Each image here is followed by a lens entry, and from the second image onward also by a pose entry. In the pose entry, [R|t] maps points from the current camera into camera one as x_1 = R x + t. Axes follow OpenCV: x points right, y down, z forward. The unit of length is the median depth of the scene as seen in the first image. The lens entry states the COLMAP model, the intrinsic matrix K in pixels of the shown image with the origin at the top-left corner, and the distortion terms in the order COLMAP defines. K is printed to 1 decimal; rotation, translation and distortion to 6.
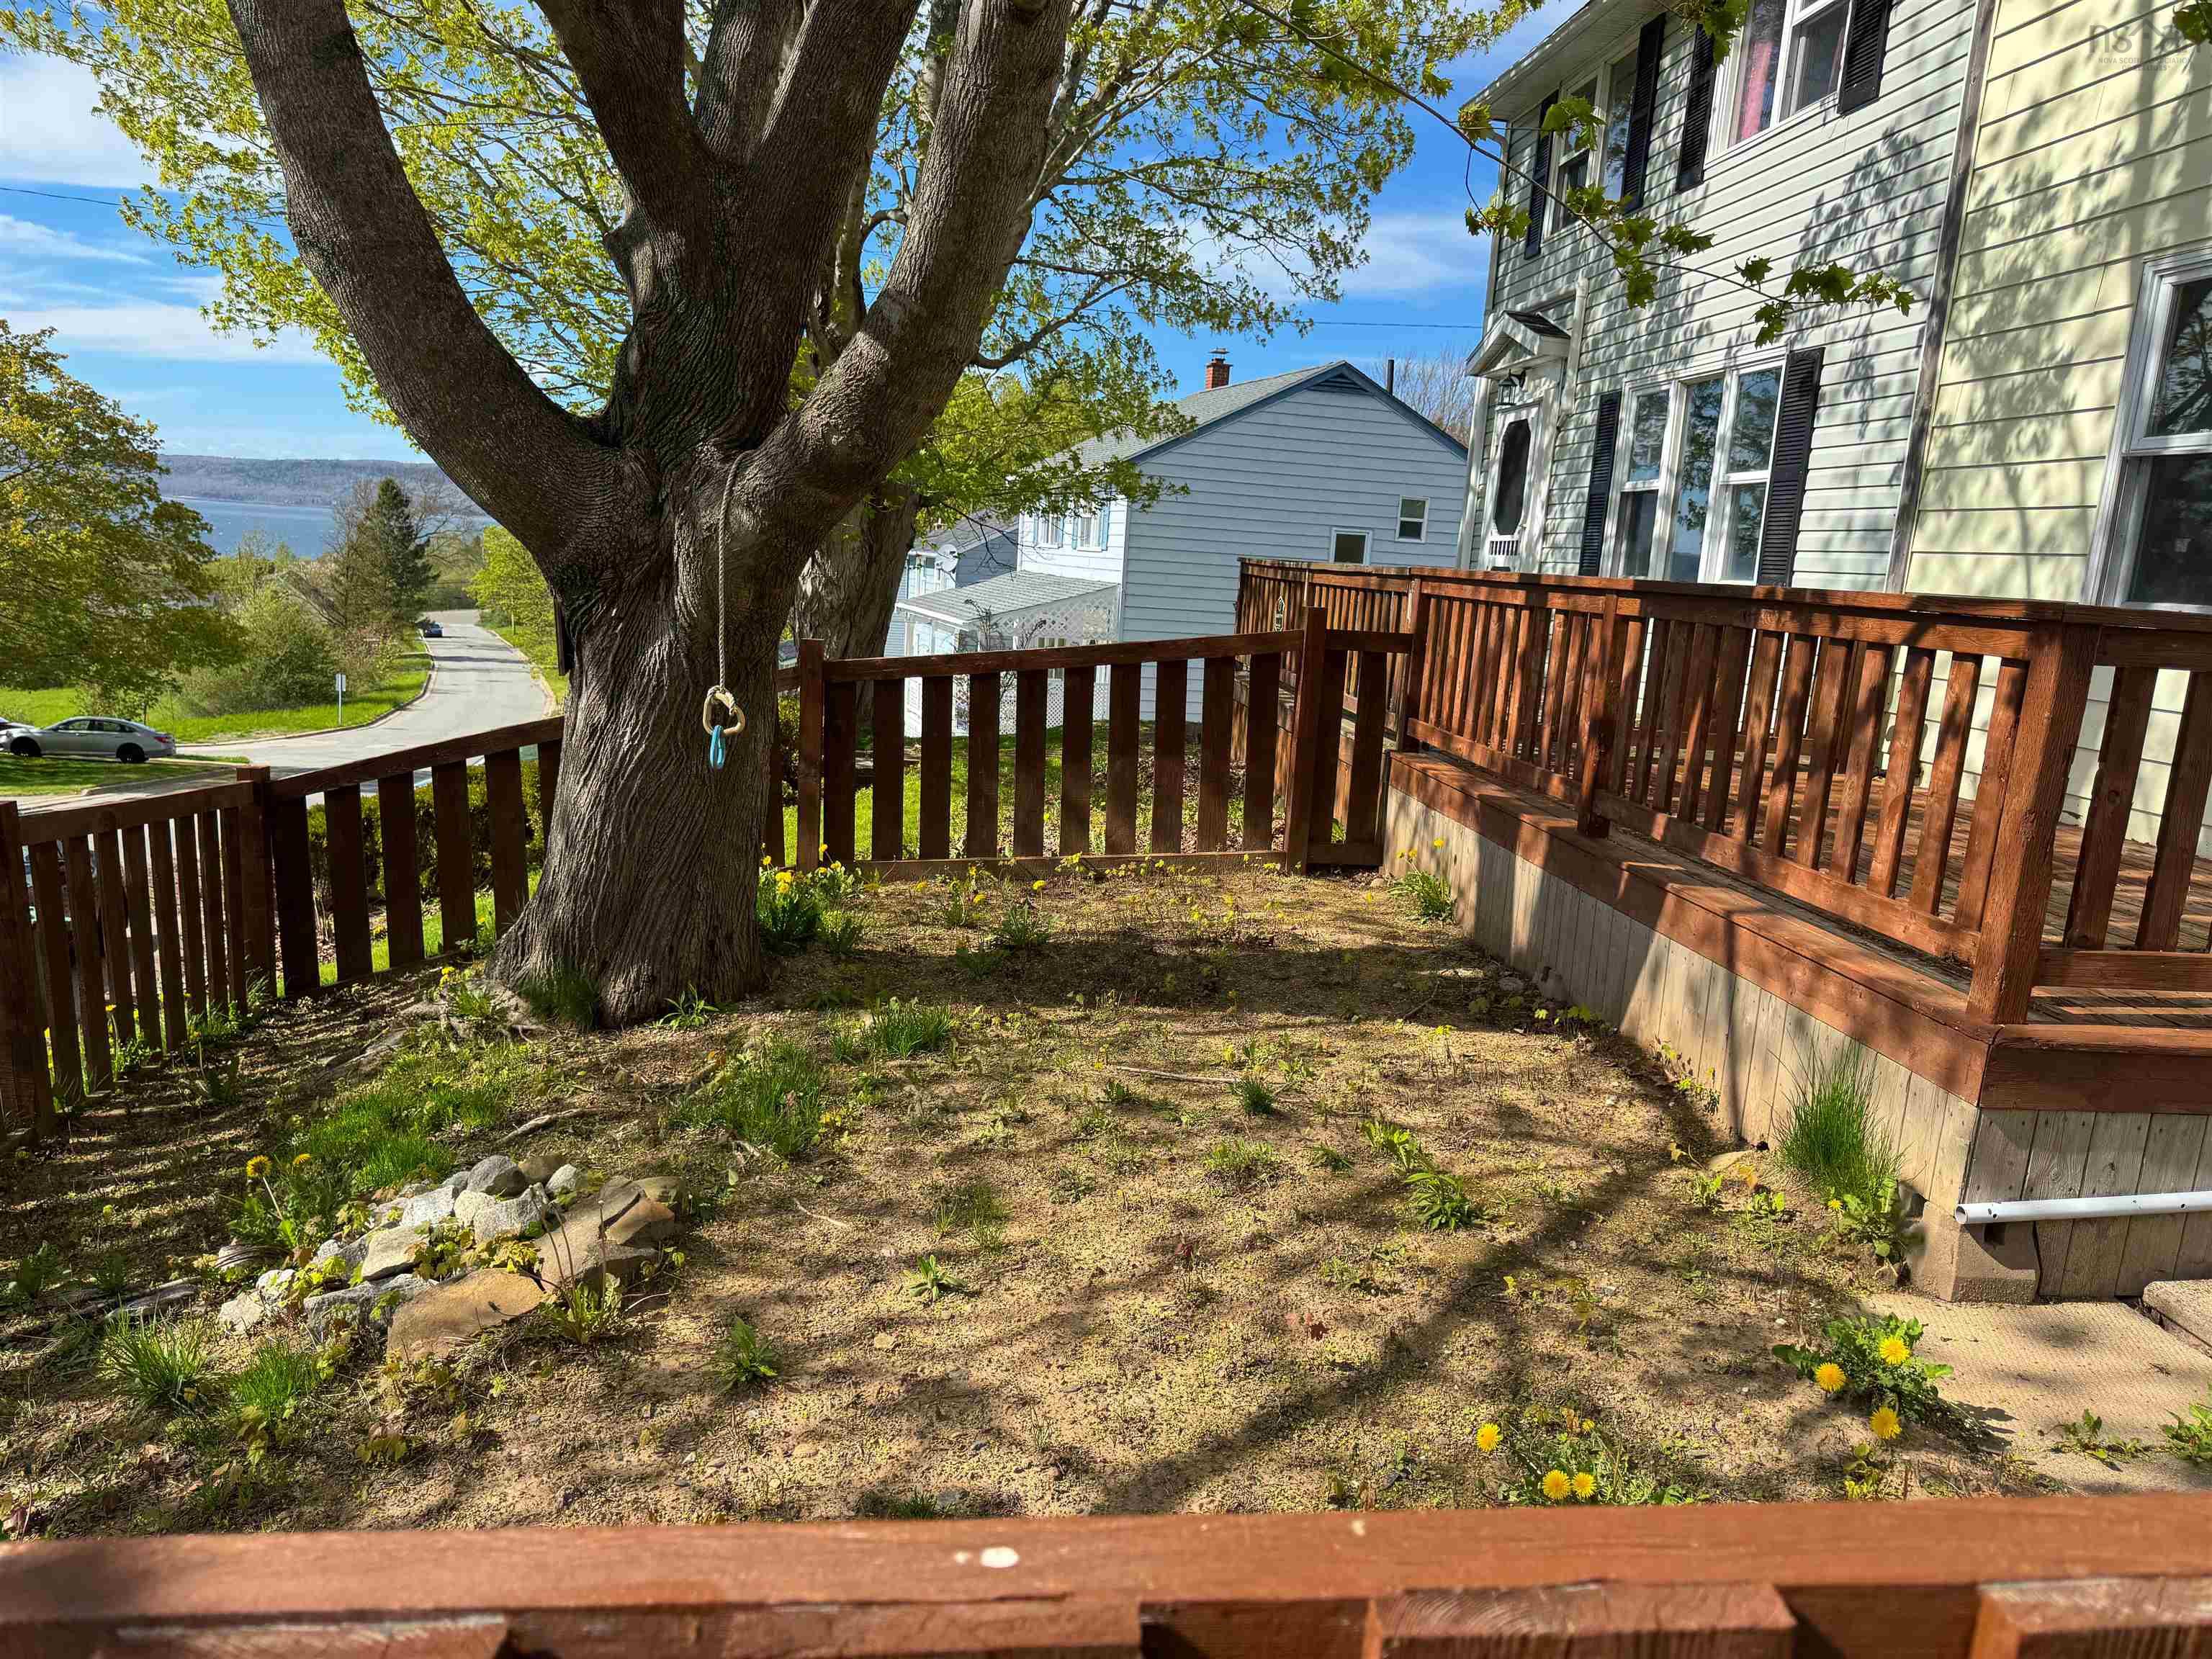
lens RADIAL K [[1569.6, 0, 1116.8], [0, 1569.6, 833.4], [0, 0, 1]] dist [0.029930, -0.021801]
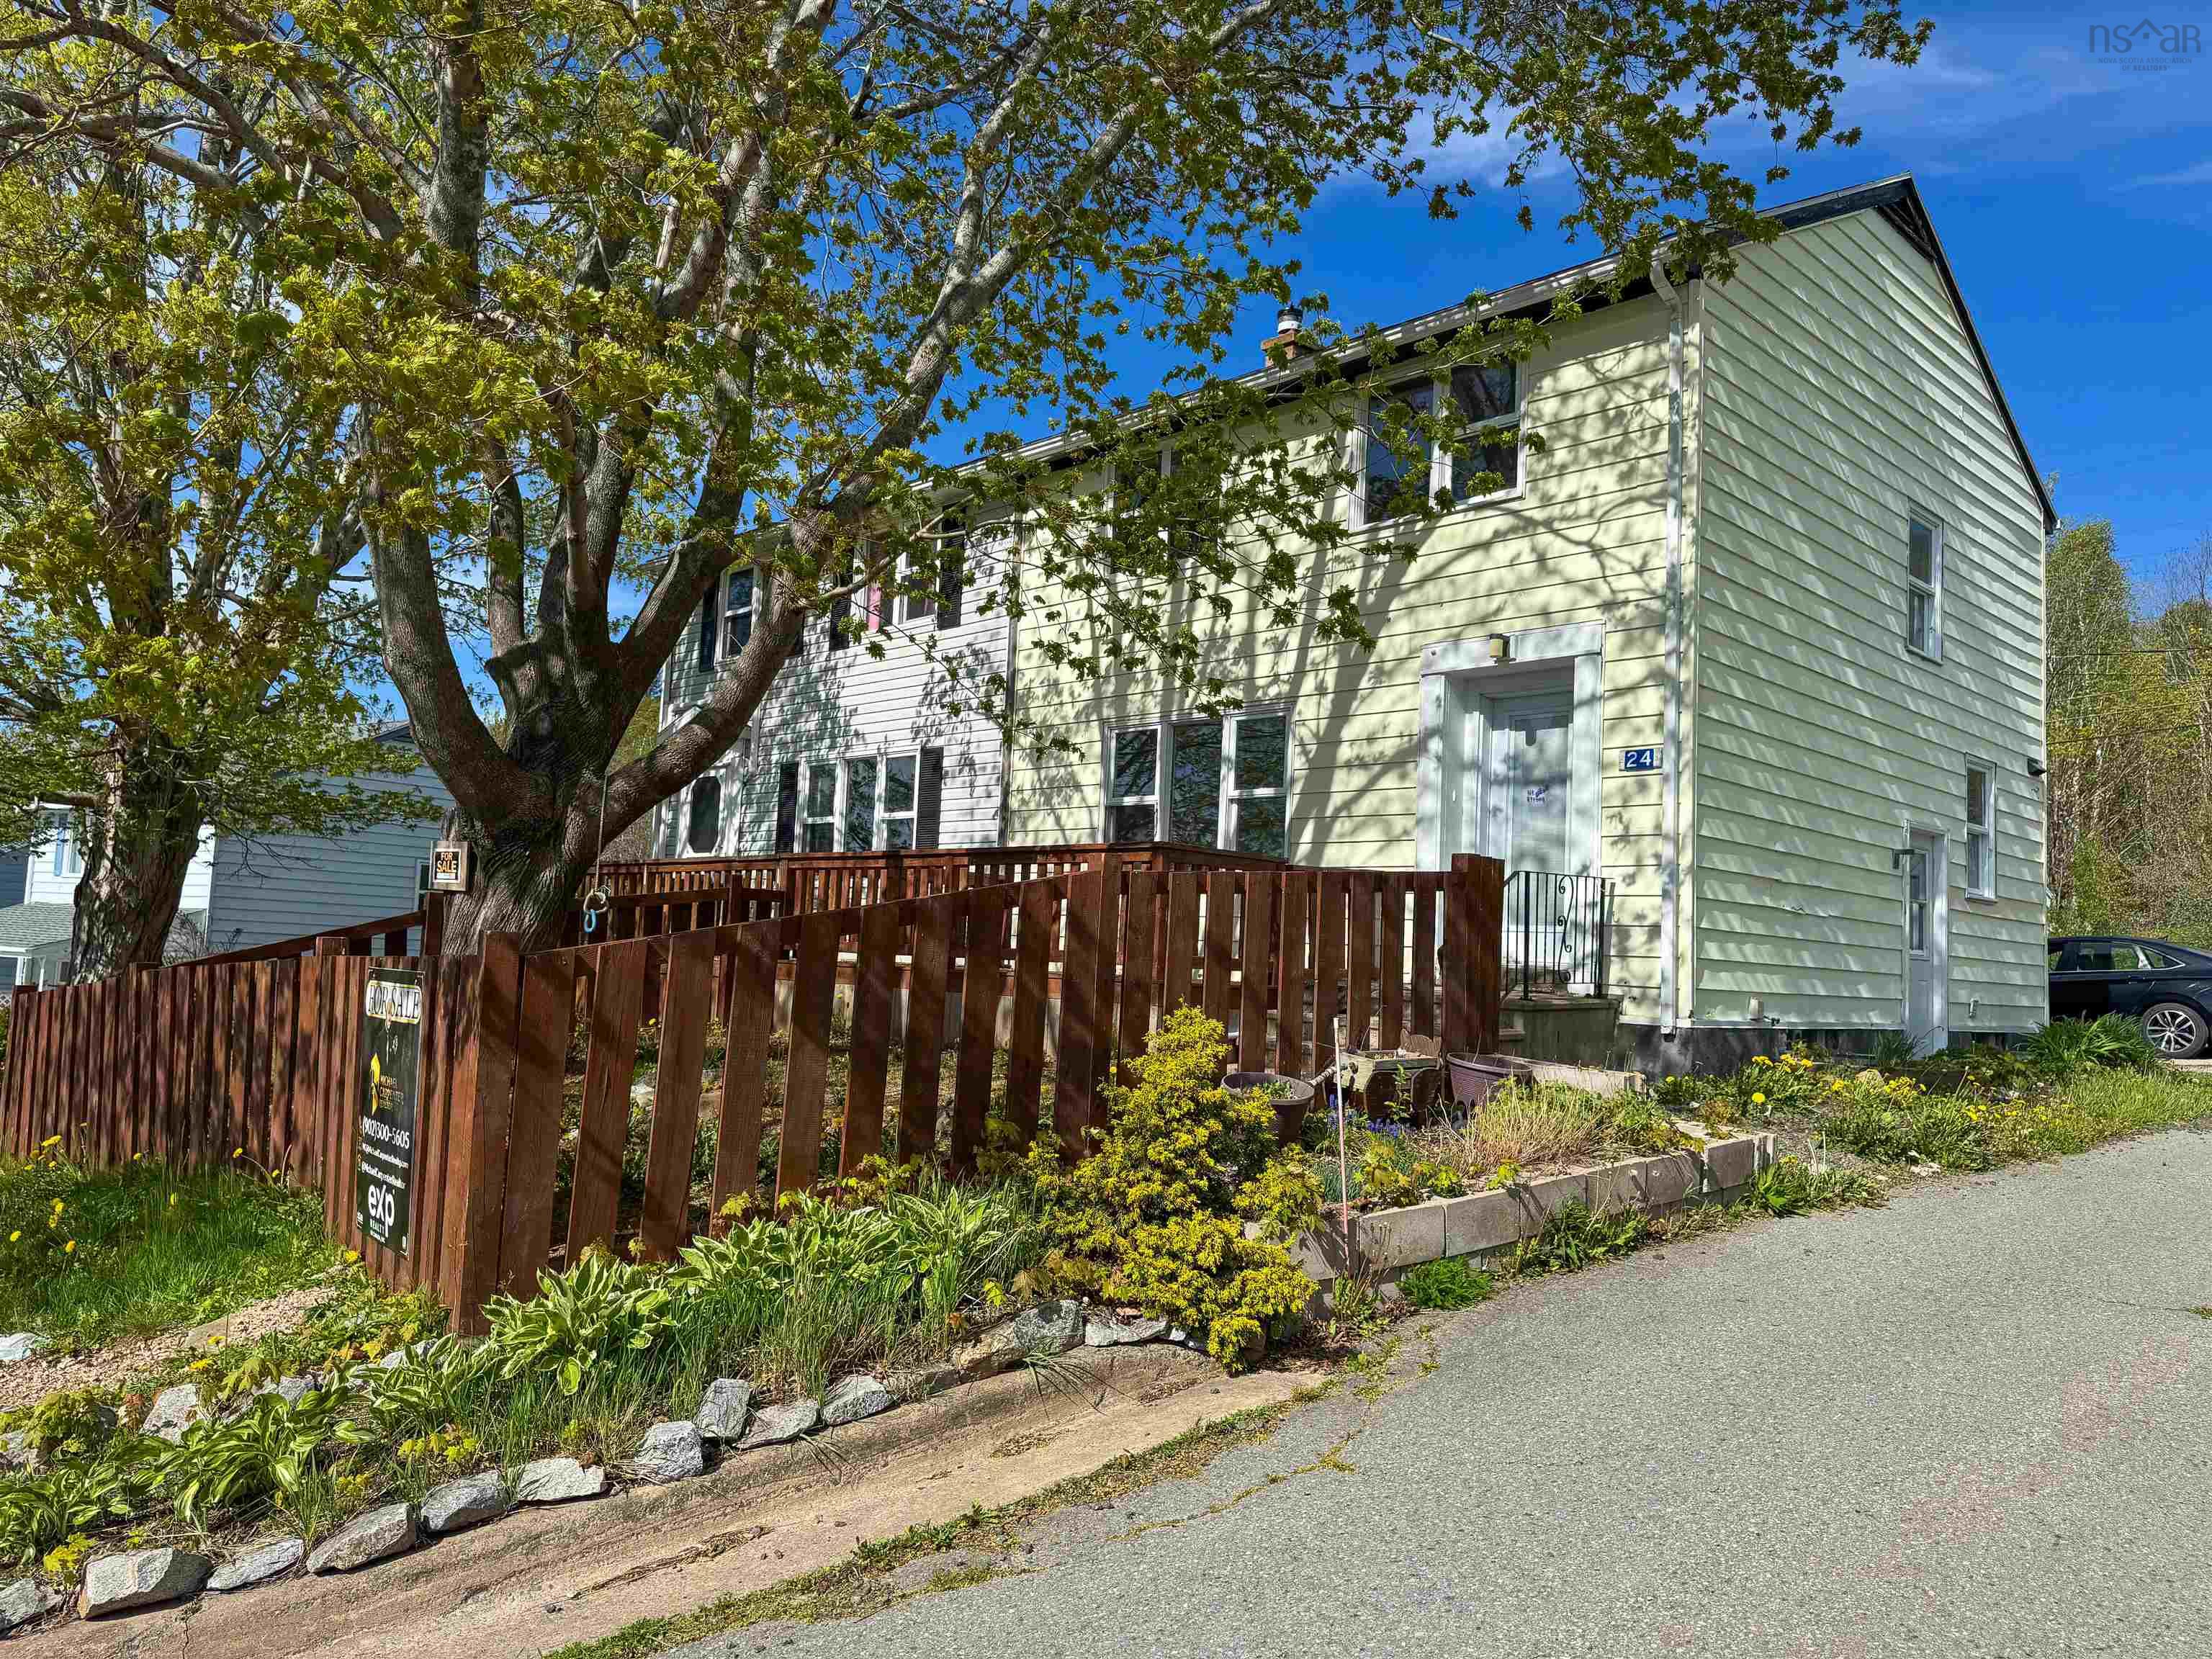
lens RADIAL K [[1569.6, 0, 1100.1], [0, 1569.6, 831.9], [0, 0, 1]] dist [0.029930, -0.021801]
pose [[0.787520, 0.025234, 0.615772, -0.567802], [0.113420, 0.976161, -0.185056, 0.158797], [-0.605762, 0.215576, 0.765884, -0.525831]]
